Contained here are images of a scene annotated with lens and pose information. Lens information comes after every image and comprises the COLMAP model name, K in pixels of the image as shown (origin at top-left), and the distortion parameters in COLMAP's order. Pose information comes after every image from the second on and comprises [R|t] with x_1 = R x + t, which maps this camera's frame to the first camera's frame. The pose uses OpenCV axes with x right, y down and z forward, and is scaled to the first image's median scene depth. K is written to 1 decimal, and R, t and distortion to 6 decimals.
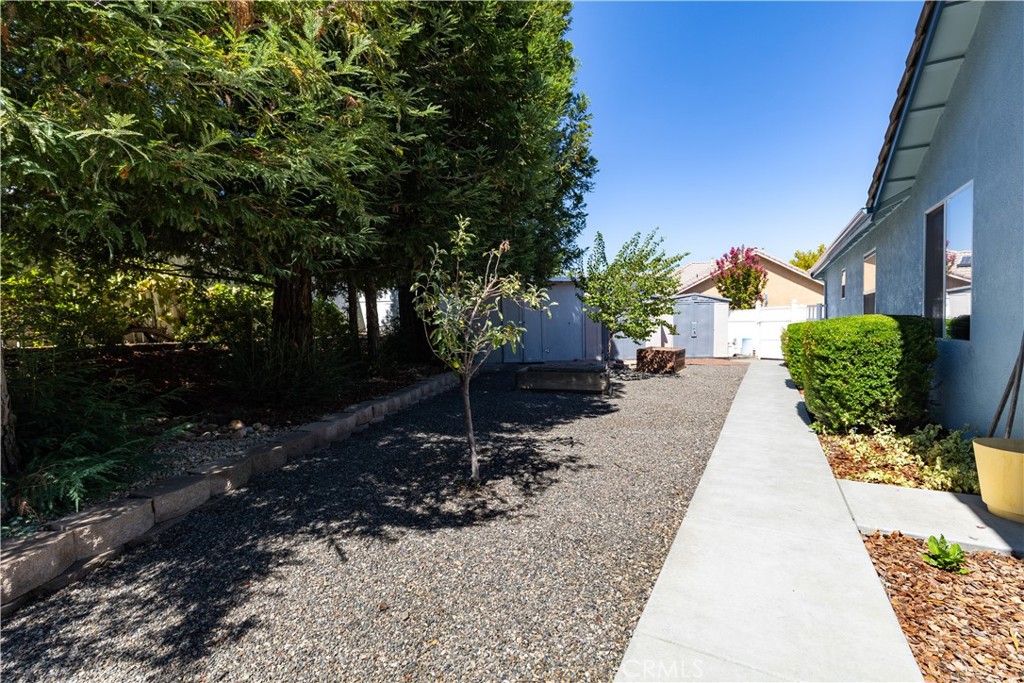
lens RADIAL K [[474.7, 0, 512.0], [0, 474.7, 341.5], [0, 0, 1]] dist [0.003000, 0.000219]
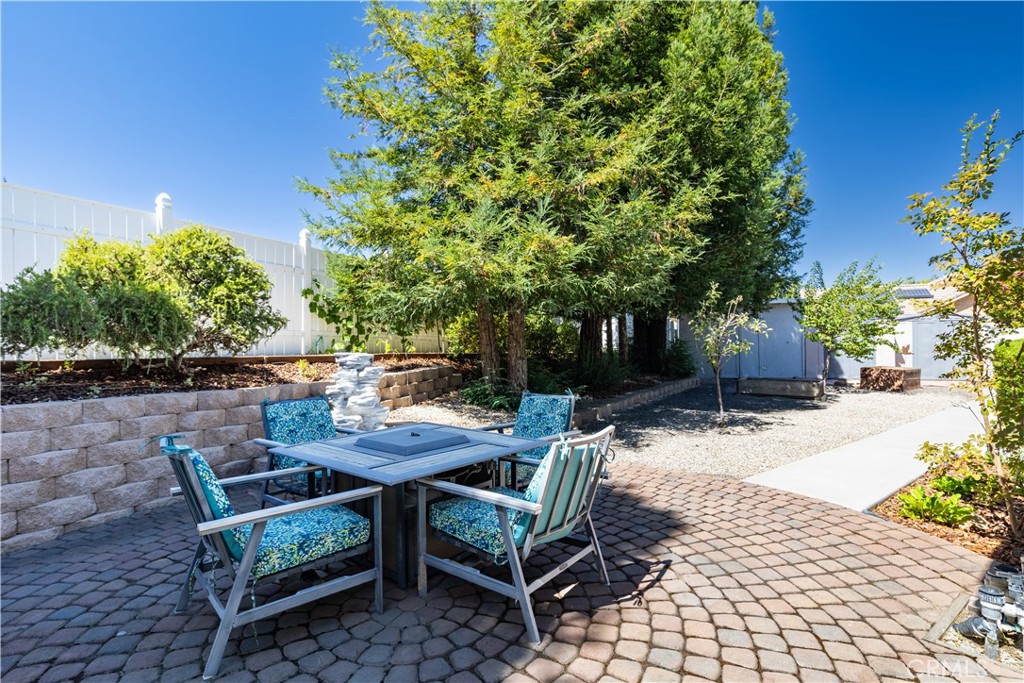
lens RADIAL K [[491.9, 0, 512.0], [0, 491.9, 341.5], [0, 0, 1]] dist [0.001180, 0.000131]
pose [[0.921712, 0.005276, -0.387838, -0.030398], [-0.021021, 0.999117, -0.036366, 0.018515], [0.387304, 0.041671, 0.921010, -0.378188]]
